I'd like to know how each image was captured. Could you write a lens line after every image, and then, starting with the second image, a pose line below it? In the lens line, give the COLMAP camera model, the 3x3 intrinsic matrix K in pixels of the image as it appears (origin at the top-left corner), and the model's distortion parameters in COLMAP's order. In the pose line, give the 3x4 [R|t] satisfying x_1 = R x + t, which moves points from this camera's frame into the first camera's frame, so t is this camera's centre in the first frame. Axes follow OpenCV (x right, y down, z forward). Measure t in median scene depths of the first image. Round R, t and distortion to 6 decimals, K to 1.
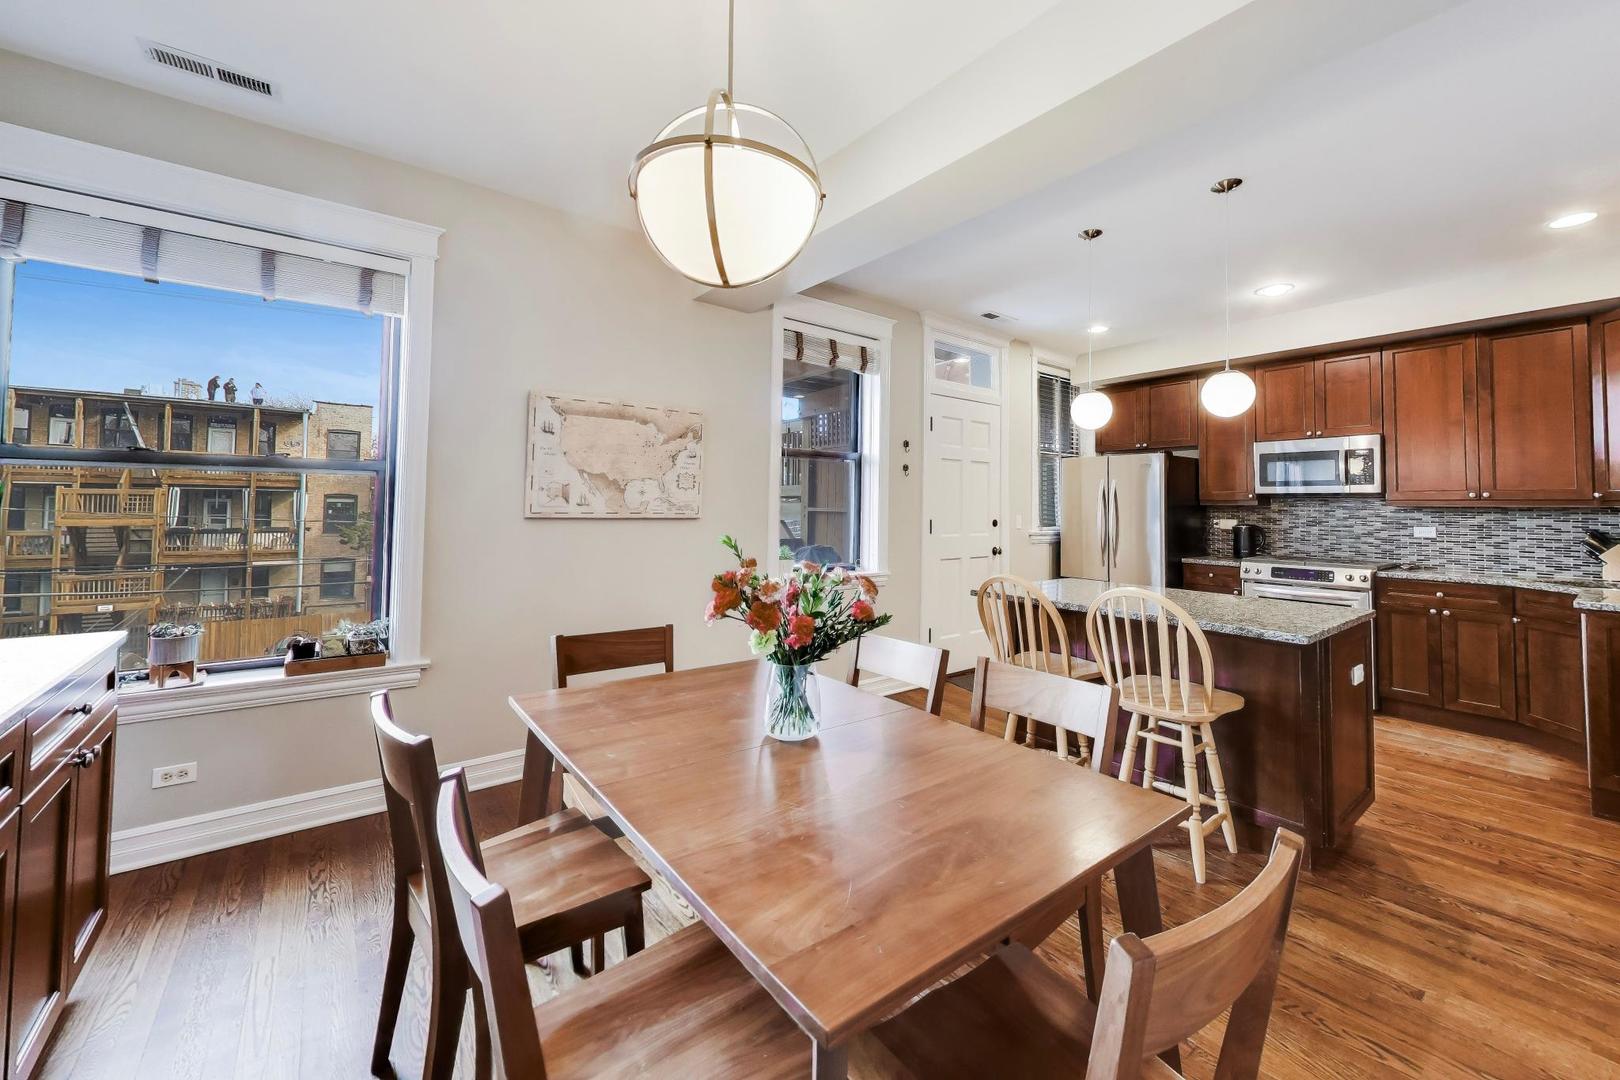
lens RADIAL K [[643.2, 0, 813.4], [0, 643.2, 492.3], [0, 0, 1]] dist [-0.002843, -0.001060]
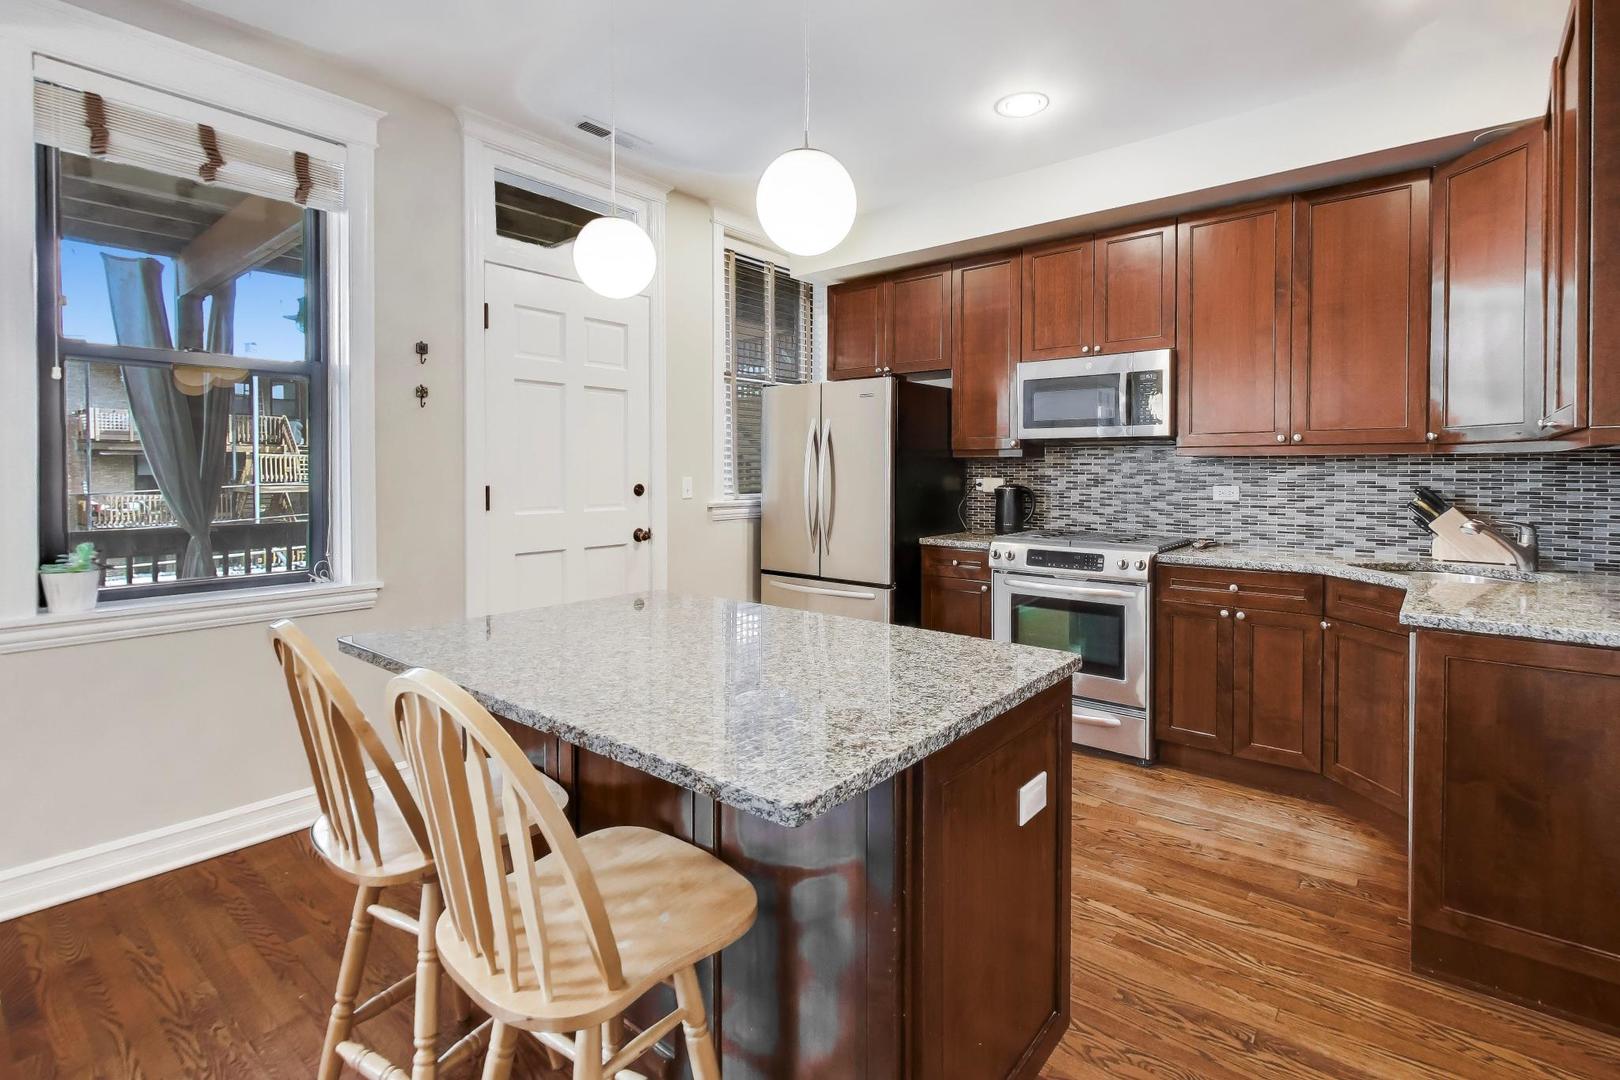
lens RADIAL K [[763.2, 0, 823.9], [0, 763.2, 496.2], [0, 0, 1]] dist [0.000987, -0.006461]
pose [[0.973803, -0.018103, 0.226670, 0.360402], [0.004608, 0.998192, 0.059922, 0.014542], [-0.227345, -0.057308, 0.972127, 0.310484]]
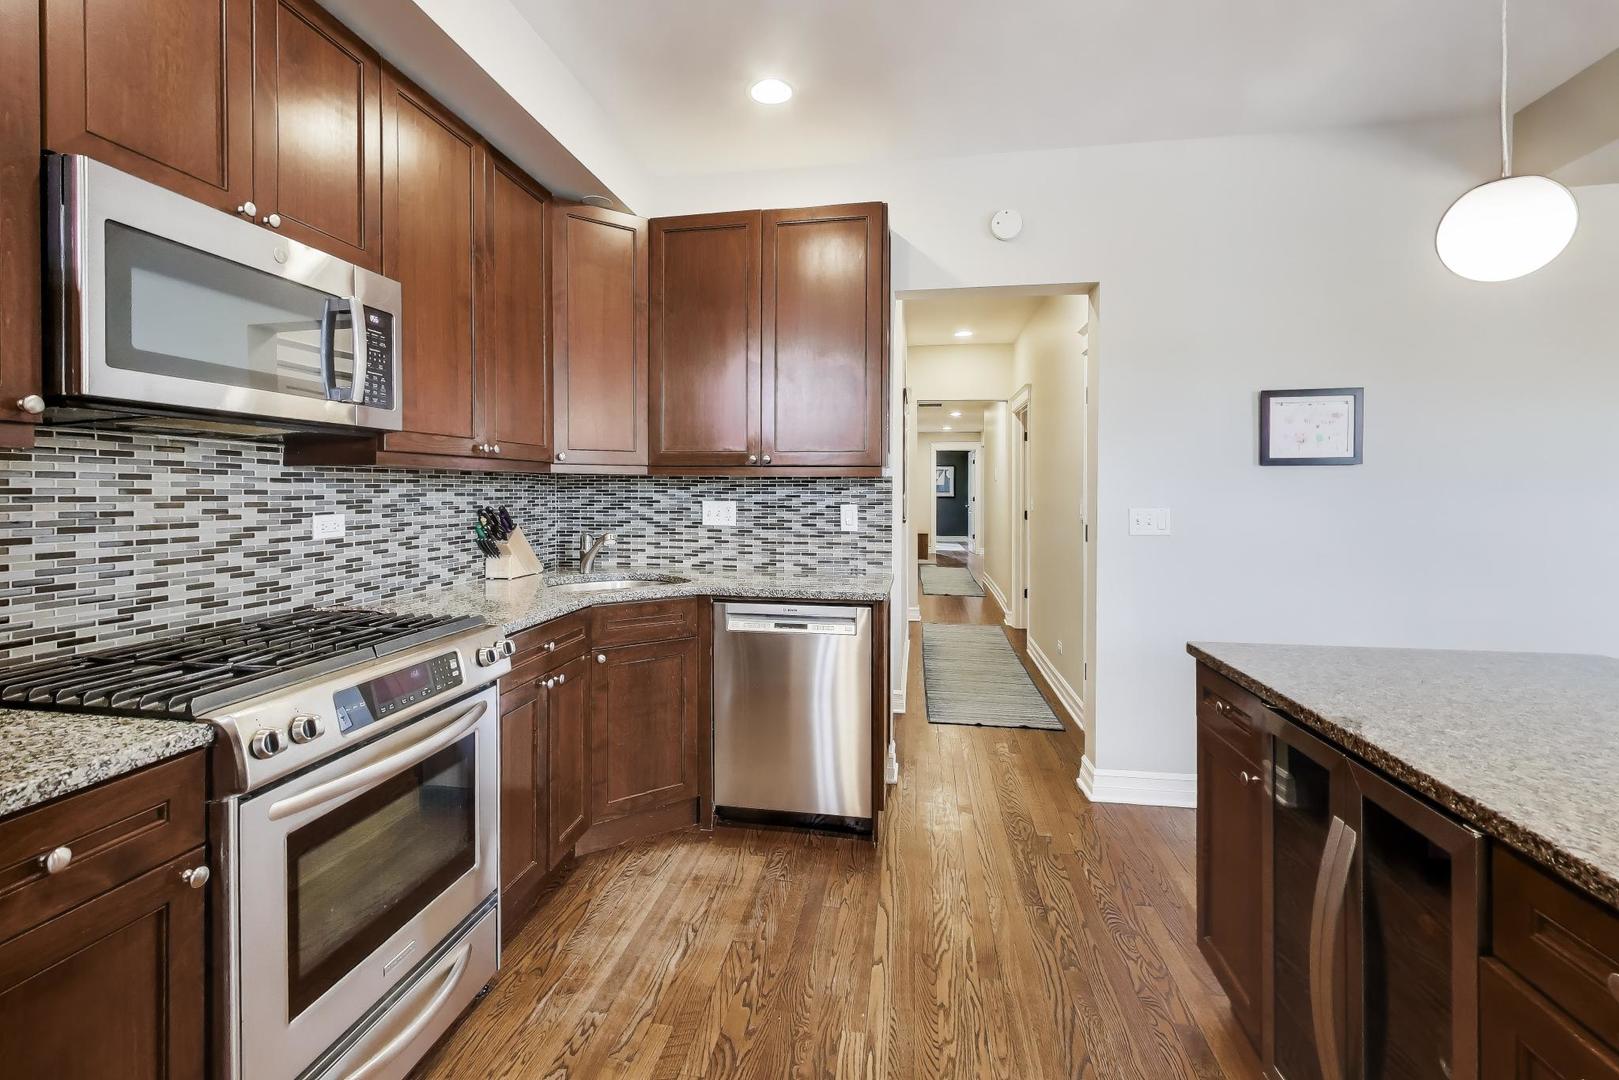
lens RADIAL K [[709.3, 0, 803.1], [0, 709.3, 480.3], [0, 0, 1]] dist [-0.002338, -0.001264]
pose [[-0.684126, -0.004192, 0.729352, 0.411574], [-0.026626, 0.999460, -0.019230, 0.033483], [-0.728878, -0.032575, -0.683868, 1.152616]]
